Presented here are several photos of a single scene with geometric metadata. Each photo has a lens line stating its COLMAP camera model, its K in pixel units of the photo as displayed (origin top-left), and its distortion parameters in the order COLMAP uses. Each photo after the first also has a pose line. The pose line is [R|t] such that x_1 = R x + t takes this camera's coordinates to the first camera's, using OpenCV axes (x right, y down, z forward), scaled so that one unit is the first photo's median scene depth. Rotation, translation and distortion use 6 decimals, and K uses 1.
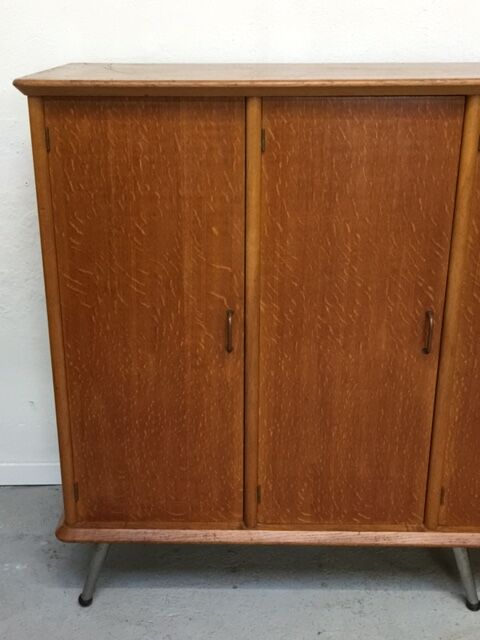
lens RADIAL K [[788.9, 0, 240.0], [0, 788.9, 320.0], [0, 0, 1]] dist [0.043626, 0.002532]
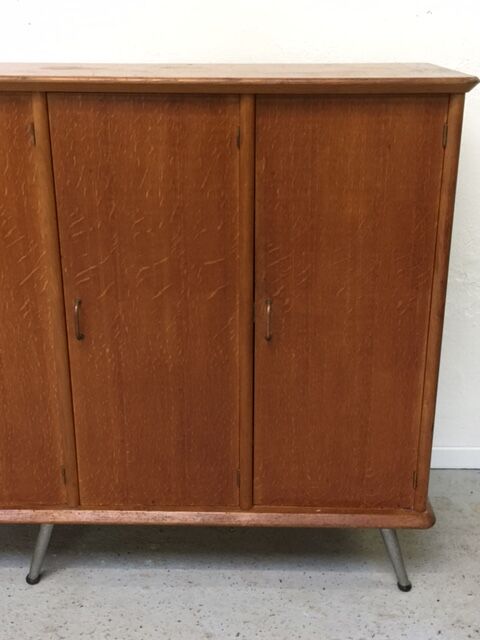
lens RADIAL K [[788.9, 0, 240.0], [0, 788.9, 320.0], [0, 0, 1]] dist [0.043626, 0.002532]
pose [[0.999995, -0.000054, -0.003153, 0.921826], [0.000061, 0.999997, 0.002472, 0.016390], [0.003153, -0.002472, 0.999992, -0.053753]]
